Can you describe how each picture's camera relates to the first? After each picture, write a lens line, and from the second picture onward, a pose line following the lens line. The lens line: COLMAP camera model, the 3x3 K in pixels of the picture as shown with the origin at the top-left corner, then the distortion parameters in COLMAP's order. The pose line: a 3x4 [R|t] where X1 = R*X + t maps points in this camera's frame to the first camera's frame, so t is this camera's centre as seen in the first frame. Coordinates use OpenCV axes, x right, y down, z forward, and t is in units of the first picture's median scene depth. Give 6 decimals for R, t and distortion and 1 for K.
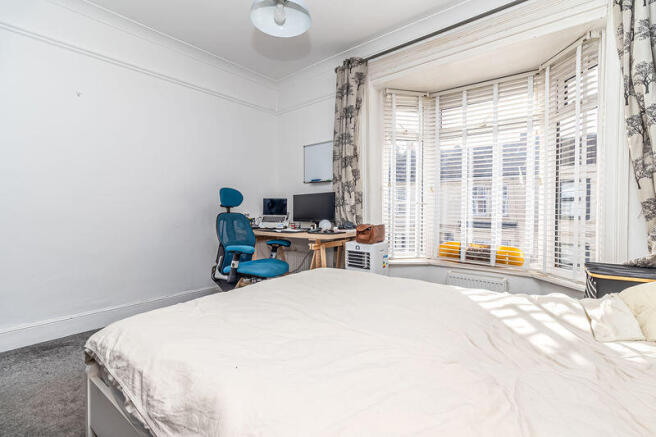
lens RADIAL K [[303.4, 0, 327.5], [0, 303.4, 213.0], [0, 0, 1]] dist [0.001385, 0.000630]
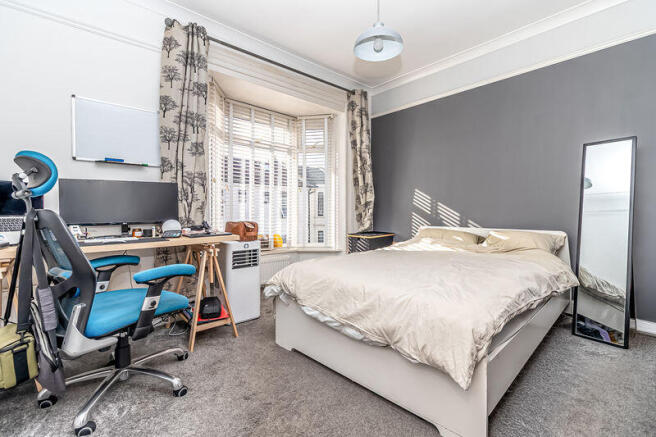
lens RADIAL K [[303.4, 0, 327.5], [0, 303.4, 213.0], [0, 0, 1]] dist [0.001385, 0.000630]
pose [[0.136132, -0.007817, 0.990660, -0.697739], [0.012919, 0.999898, 0.006115, 0.006842], [-0.990606, 0.011966, 0.136219, 0.531767]]
